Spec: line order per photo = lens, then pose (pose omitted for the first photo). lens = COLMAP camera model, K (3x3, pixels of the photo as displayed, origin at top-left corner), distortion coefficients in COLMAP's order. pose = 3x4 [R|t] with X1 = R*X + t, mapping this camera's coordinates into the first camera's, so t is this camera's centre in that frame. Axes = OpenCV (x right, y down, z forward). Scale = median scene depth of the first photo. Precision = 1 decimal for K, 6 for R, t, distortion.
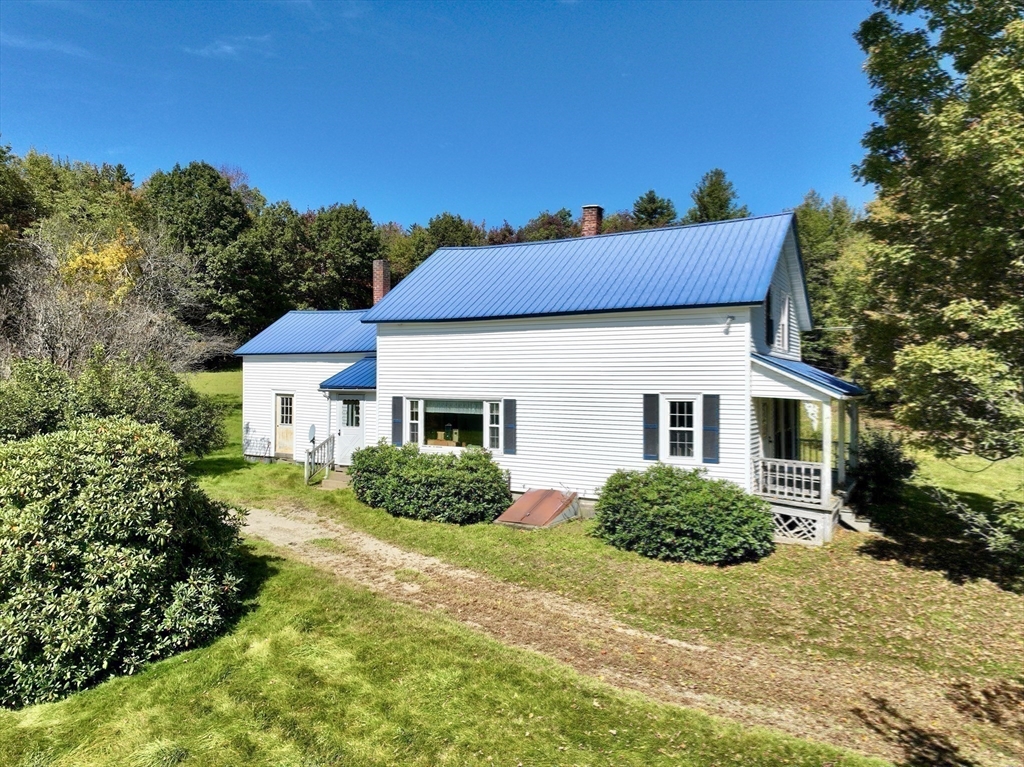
lens RADIAL K [[707.3, 0, 511.6], [0, 707.3, 383.4], [0, 0, 1]] dist [0.002084, 0.014756]
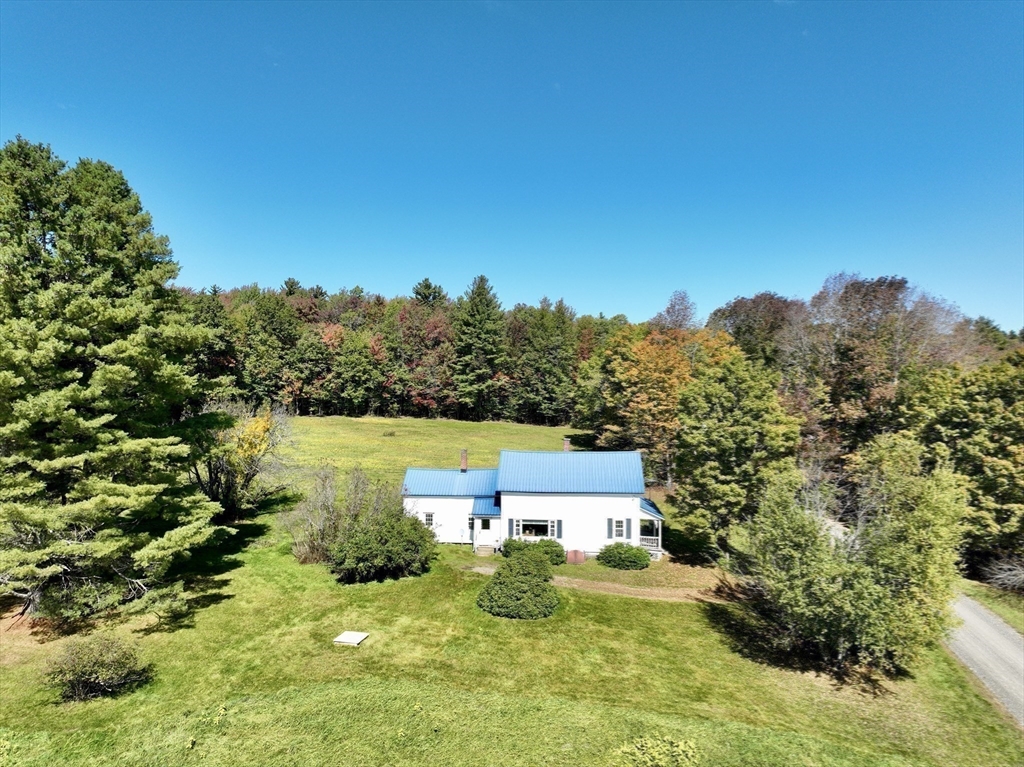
lens RADIAL K [[707.3, 0, 511.9], [0, 707.3, 382.6], [0, 0, 1]] dist [0.002084, 0.014756]
pose [[0.900332, -0.001742, 0.435201, -1.488839], [-0.000855, 0.999983, 0.005772, -0.575467], [-0.435204, -0.005569, 0.900315, -1.576747]]
